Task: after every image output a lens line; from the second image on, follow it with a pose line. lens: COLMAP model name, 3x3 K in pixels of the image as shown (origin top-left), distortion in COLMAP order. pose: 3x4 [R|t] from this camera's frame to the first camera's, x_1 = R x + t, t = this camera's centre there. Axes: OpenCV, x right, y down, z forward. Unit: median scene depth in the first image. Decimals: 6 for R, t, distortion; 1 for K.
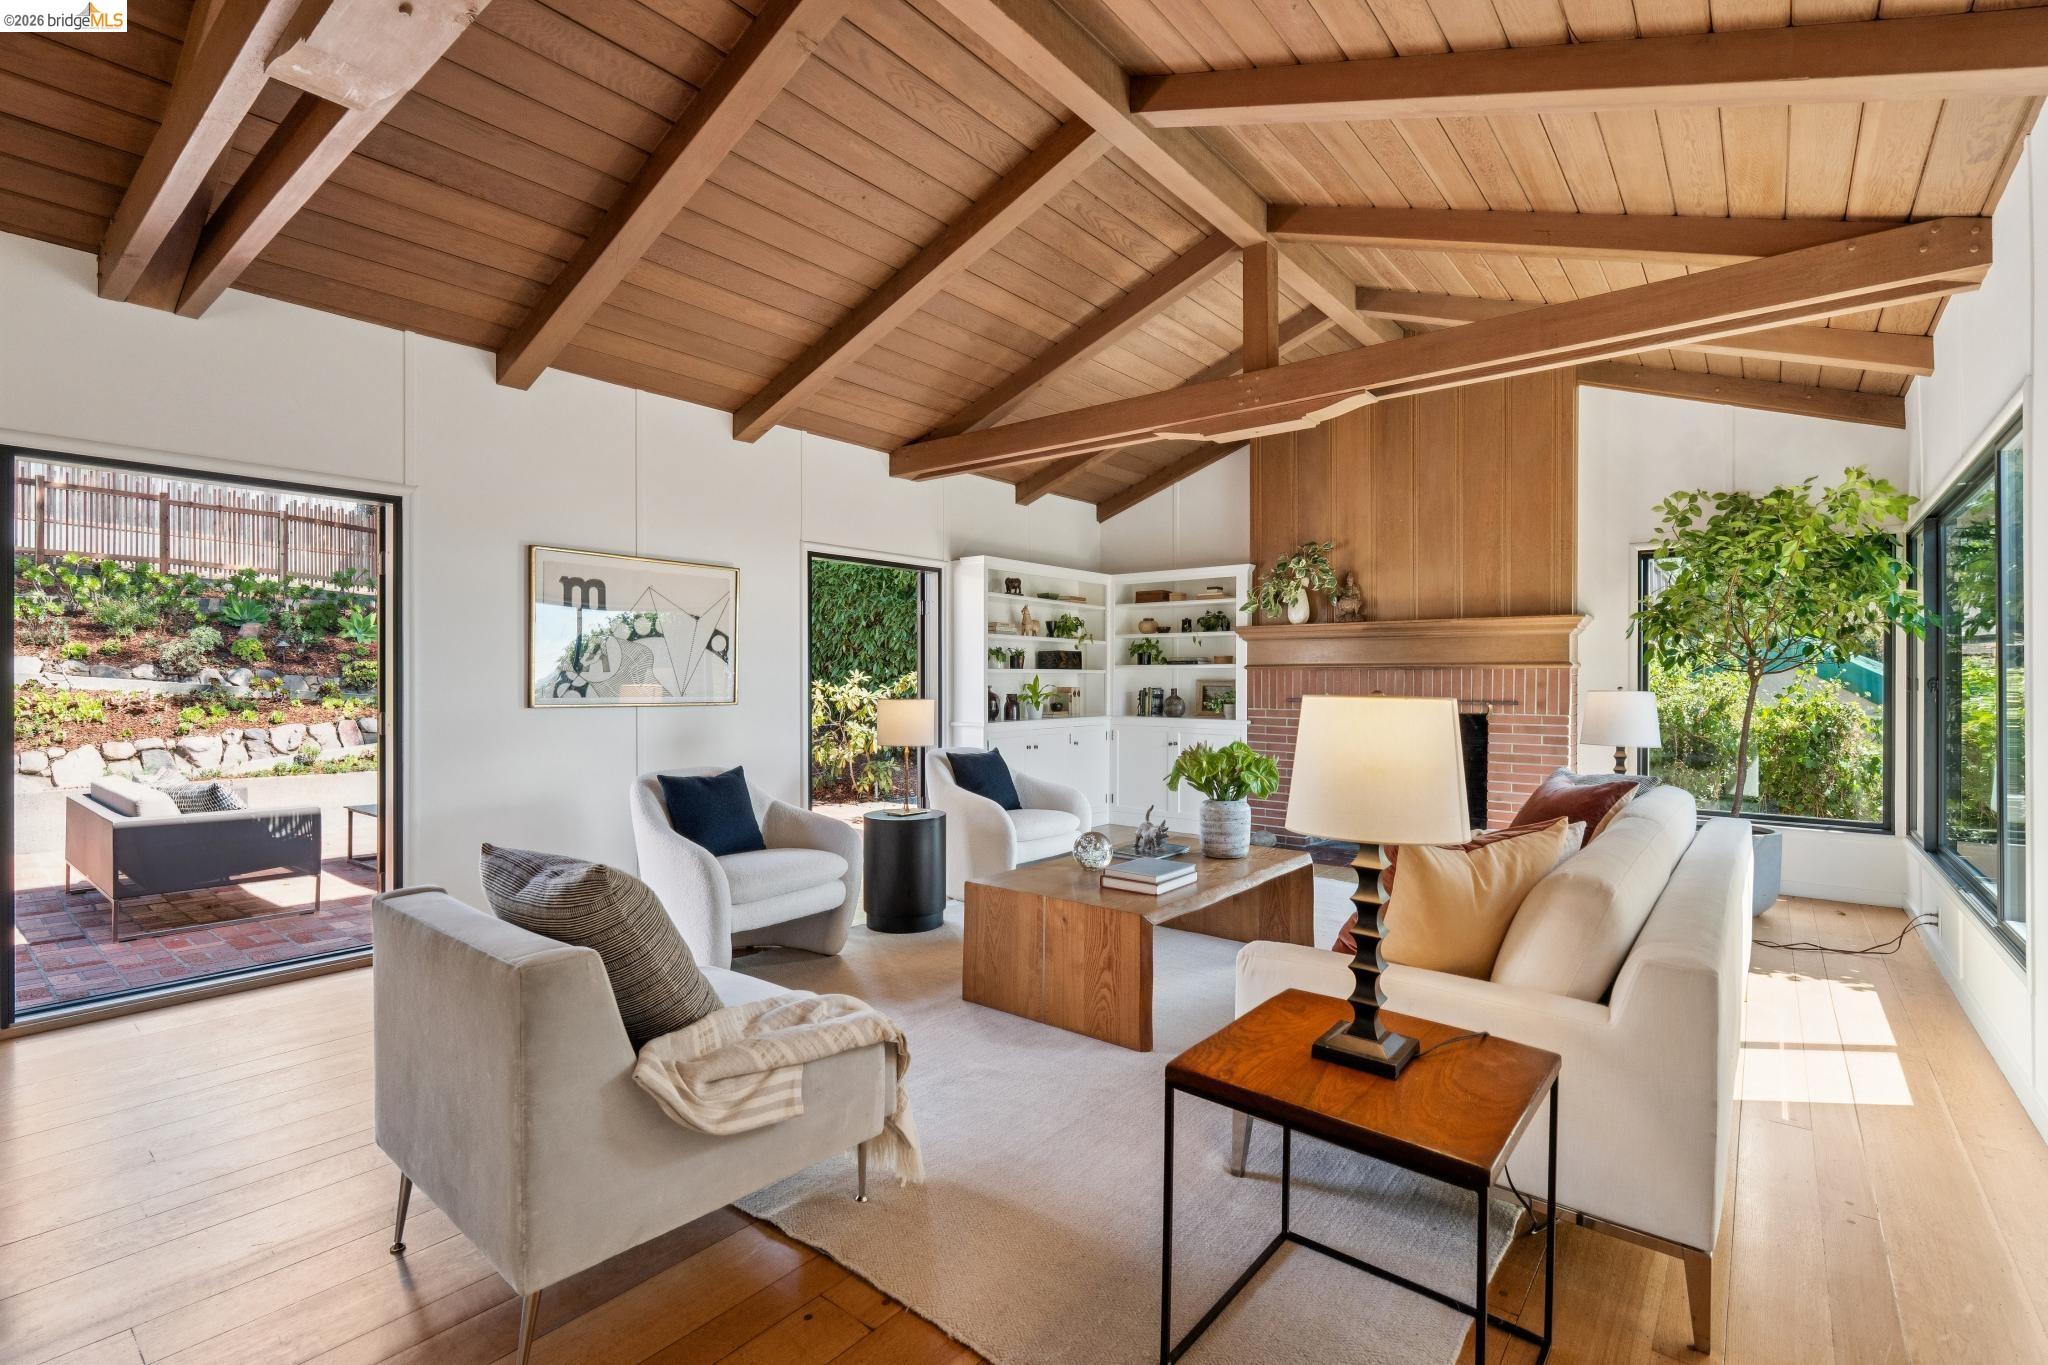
lens RADIAL K [[945.9, 0, 1032.5], [0, 945.9, 667.0], [0, 0, 1]] dist [-0.001904, 0.000262]
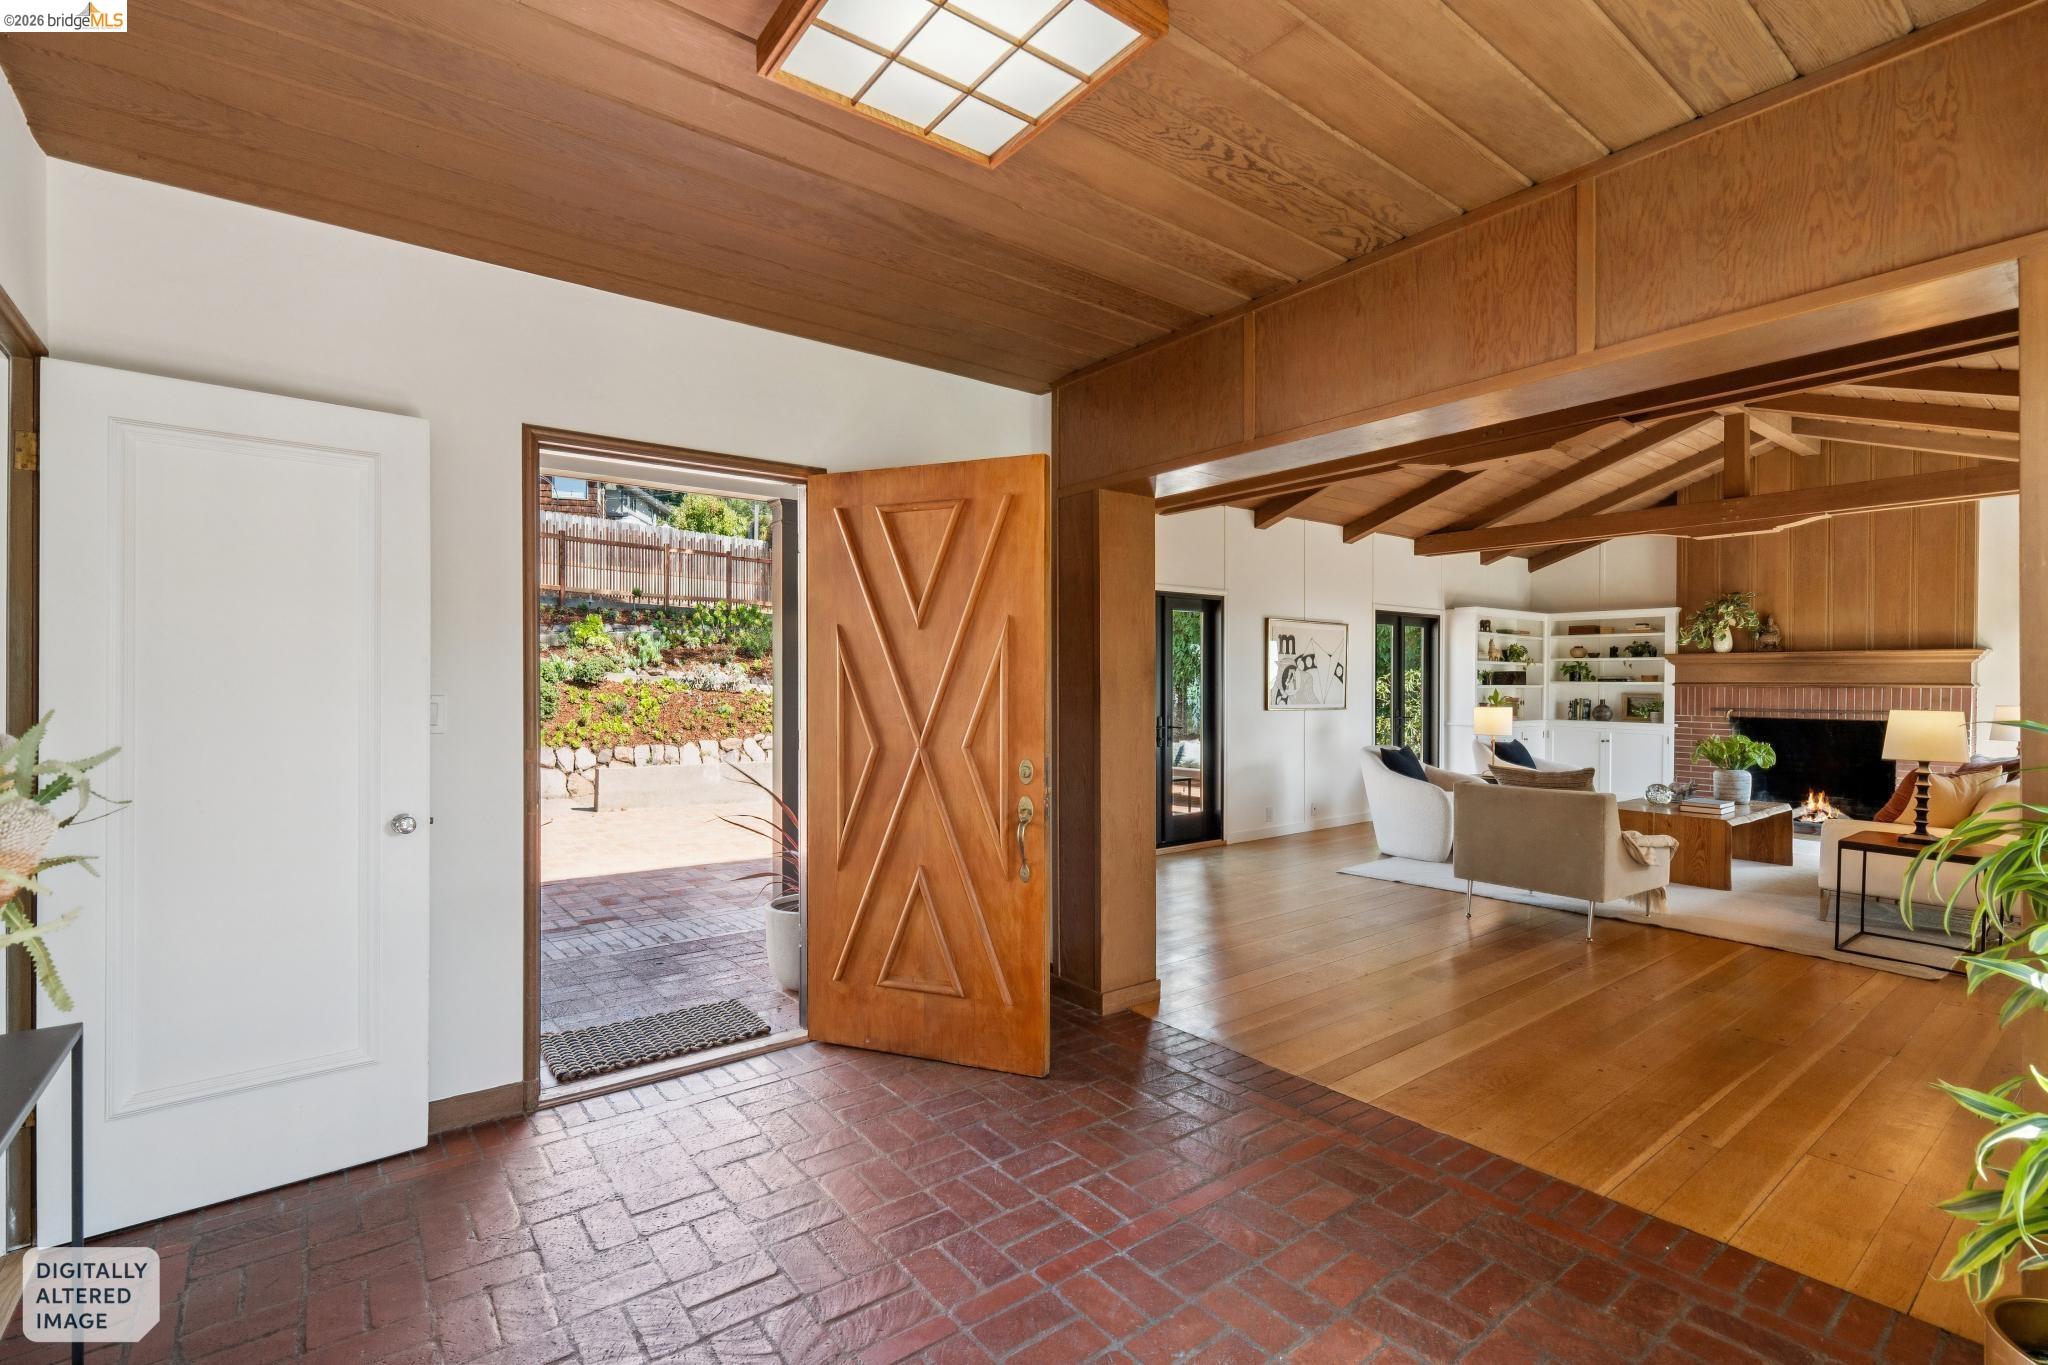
lens RADIAL K [[953.9, 0, 1012.7], [0, 953.9, 676.9], [0, 0, 1]] dist [-0.004646, 0.000057]
pose [[0.970711, 0.001451, -0.240244, -0.384442], [0.000104, 0.999979, 0.006460, -0.020357], [0.240248, -0.006296, 0.970691, -0.571360]]
